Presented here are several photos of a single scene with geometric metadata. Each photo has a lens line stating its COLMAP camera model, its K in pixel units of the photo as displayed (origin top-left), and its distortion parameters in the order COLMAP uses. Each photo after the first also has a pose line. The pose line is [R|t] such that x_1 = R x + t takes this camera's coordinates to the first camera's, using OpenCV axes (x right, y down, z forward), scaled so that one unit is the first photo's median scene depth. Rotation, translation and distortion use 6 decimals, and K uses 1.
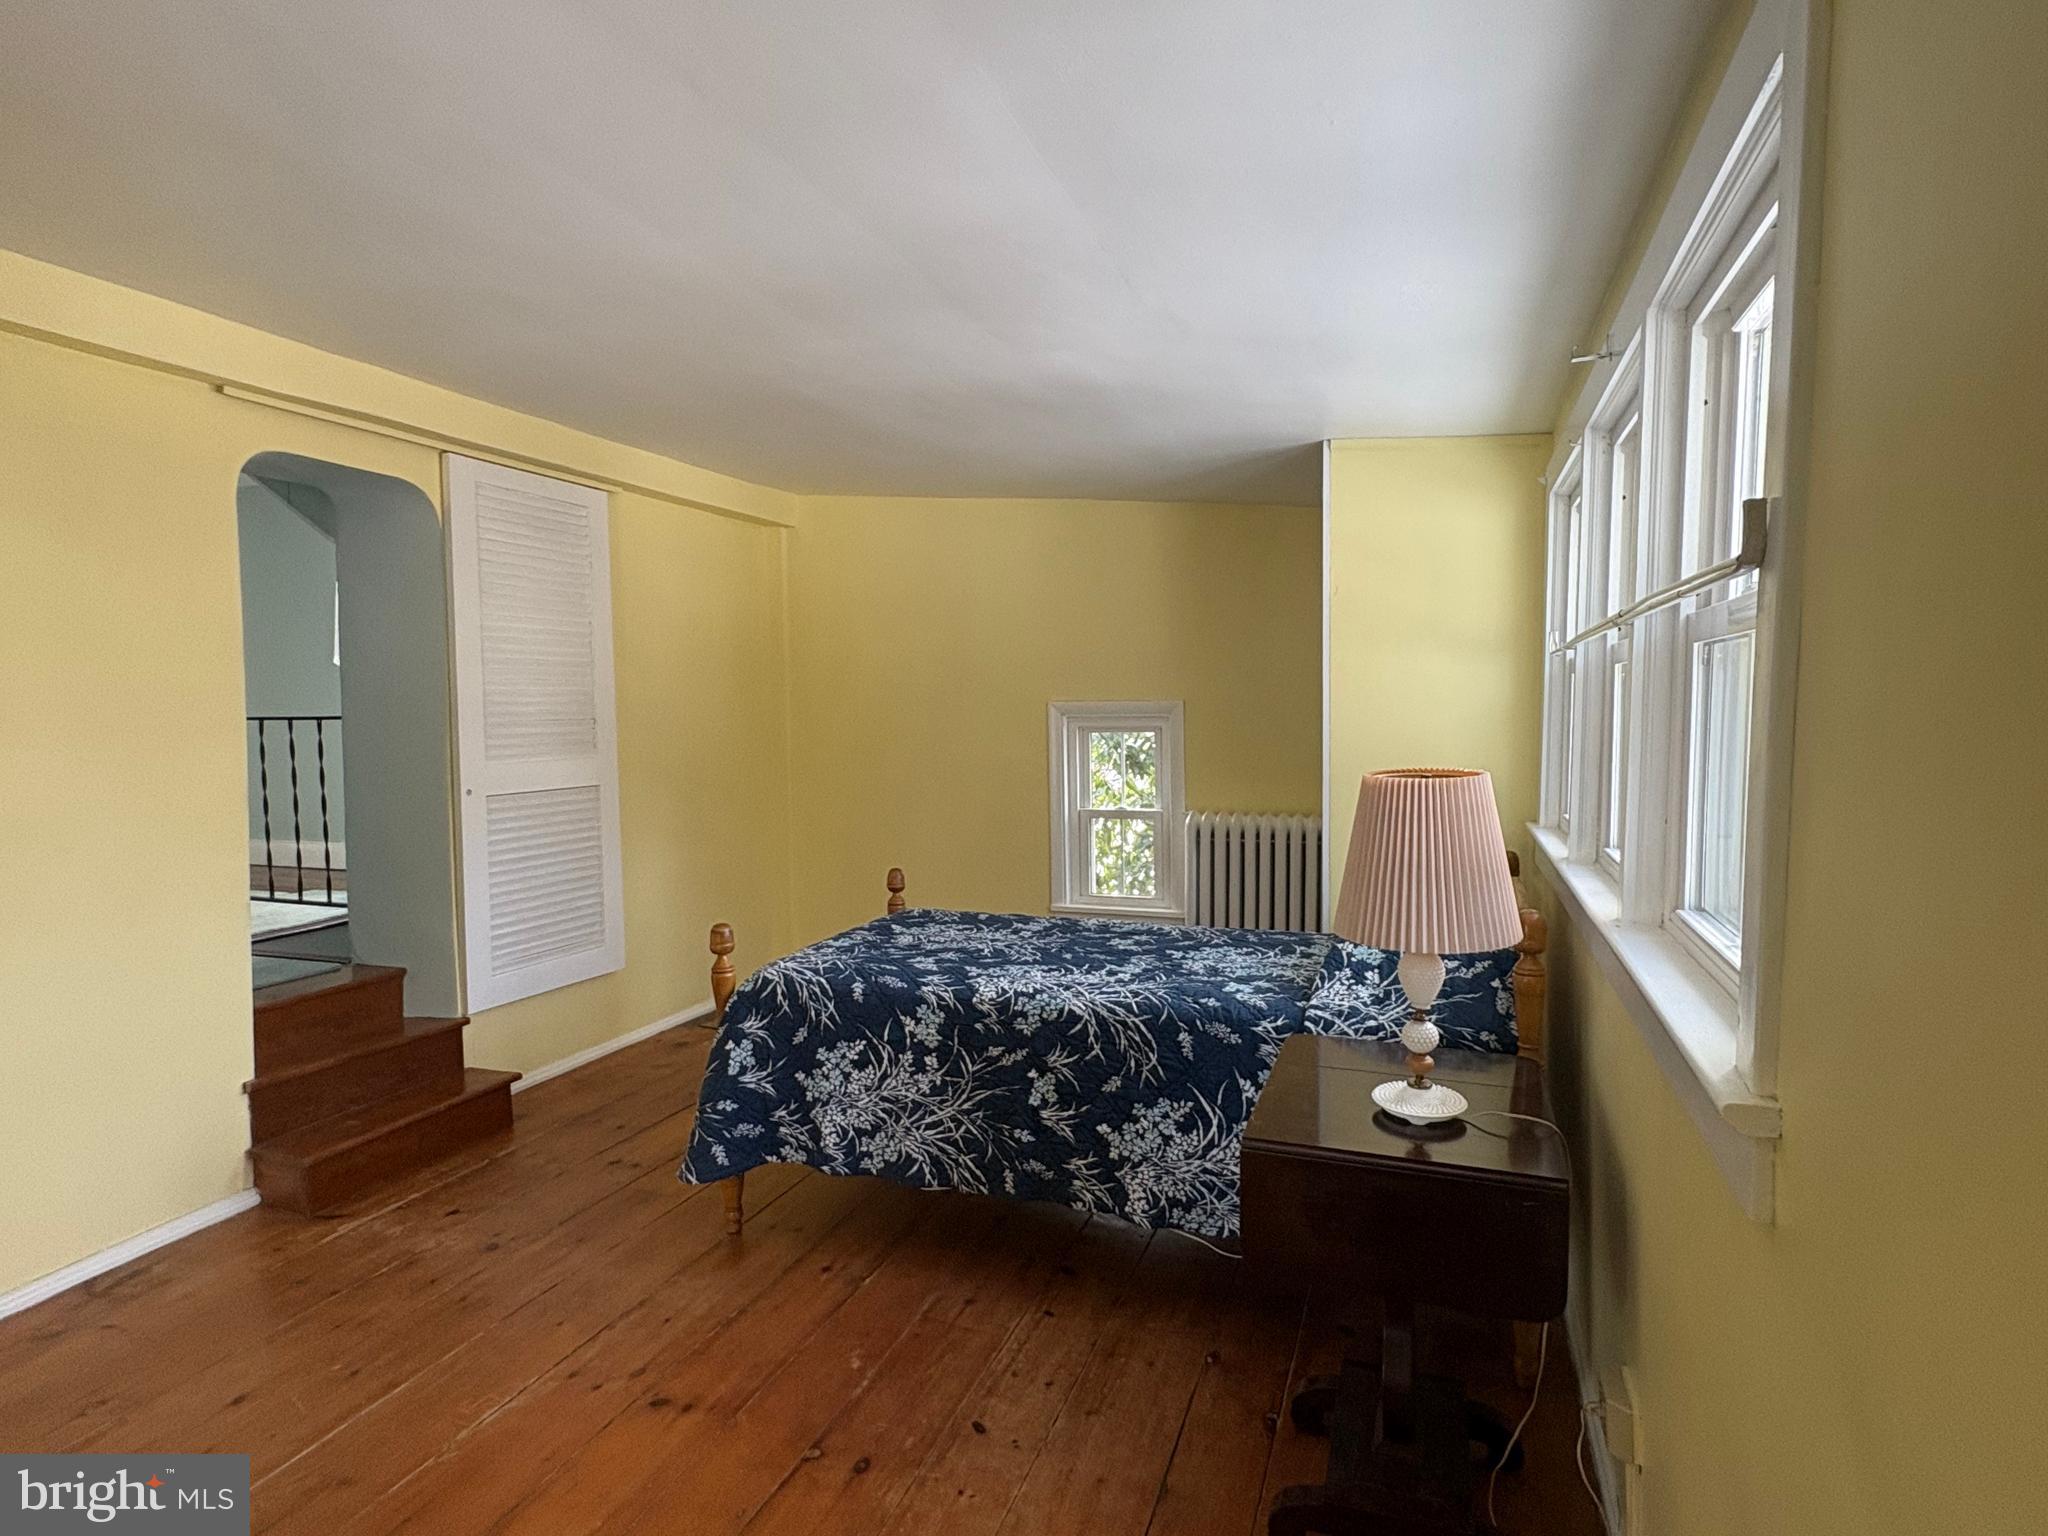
lens RADIAL K [[1106.5, 0, 1022.1], [0, 1106.5, 782.2], [0, 0, 1]] dist [0.003663, 0.000529]
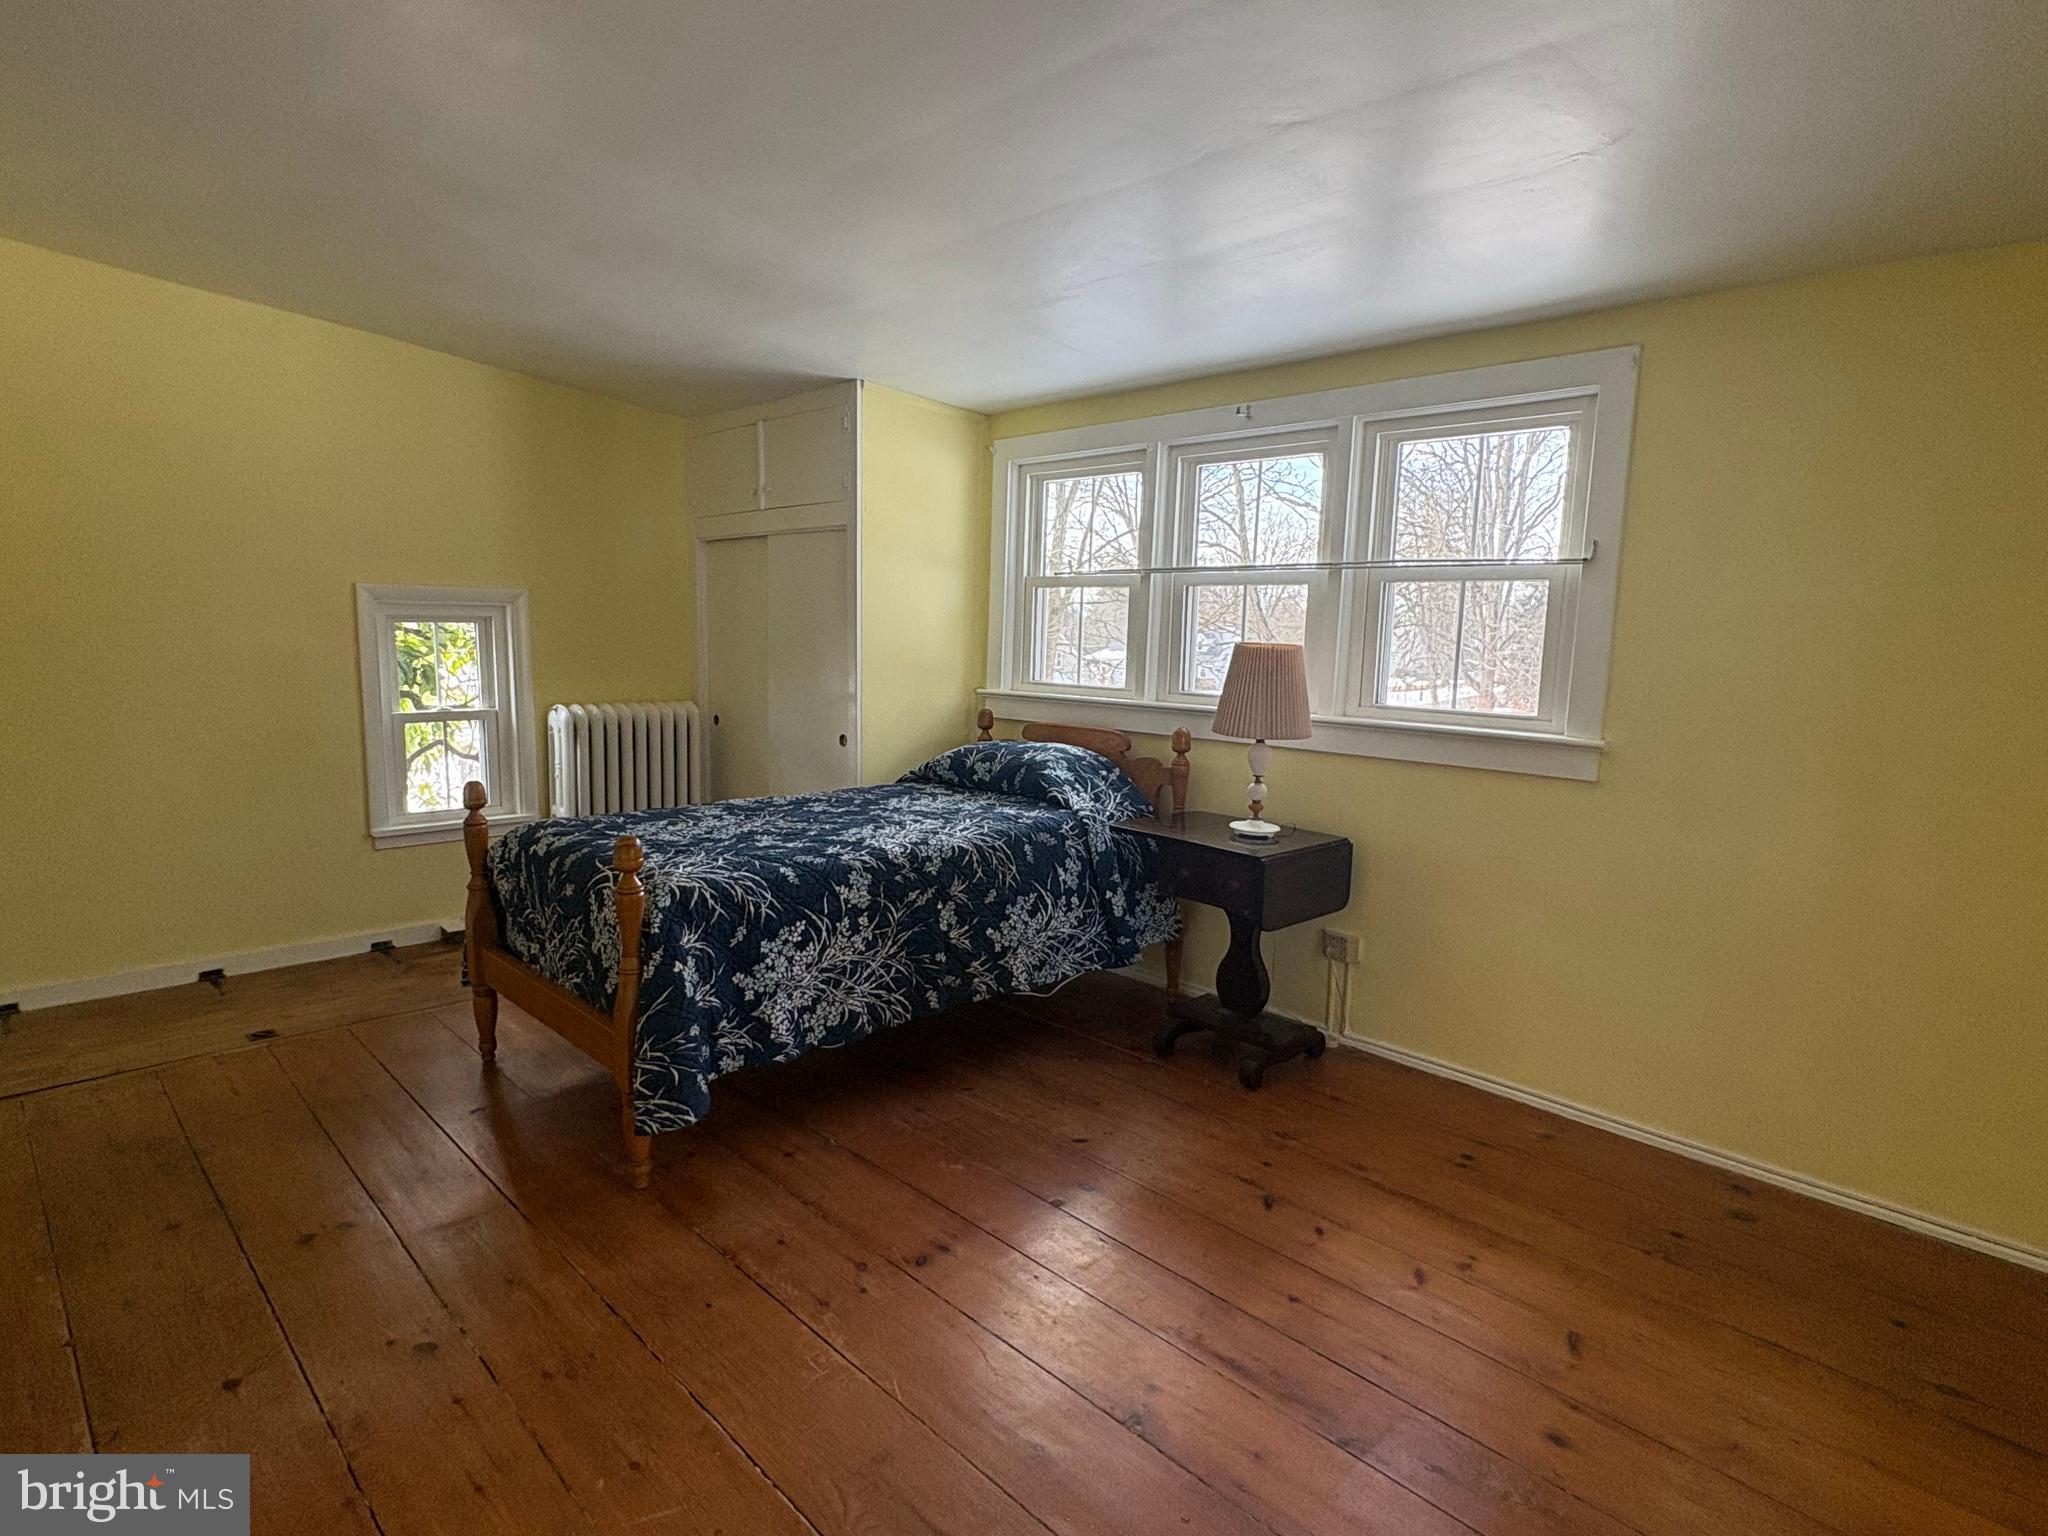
lens RADIAL K [[1106.5, 0, 1024.2], [0, 1106.5, 768.3], [0, 0, 1]] dist [0.003663, 0.000529]
pose [[0.420569, -0.098005, 0.901951, -0.973794], [0.031393, 0.995125, 0.093491, 0.007193], [-0.906717, -0.011005, 0.421596, 0.400228]]
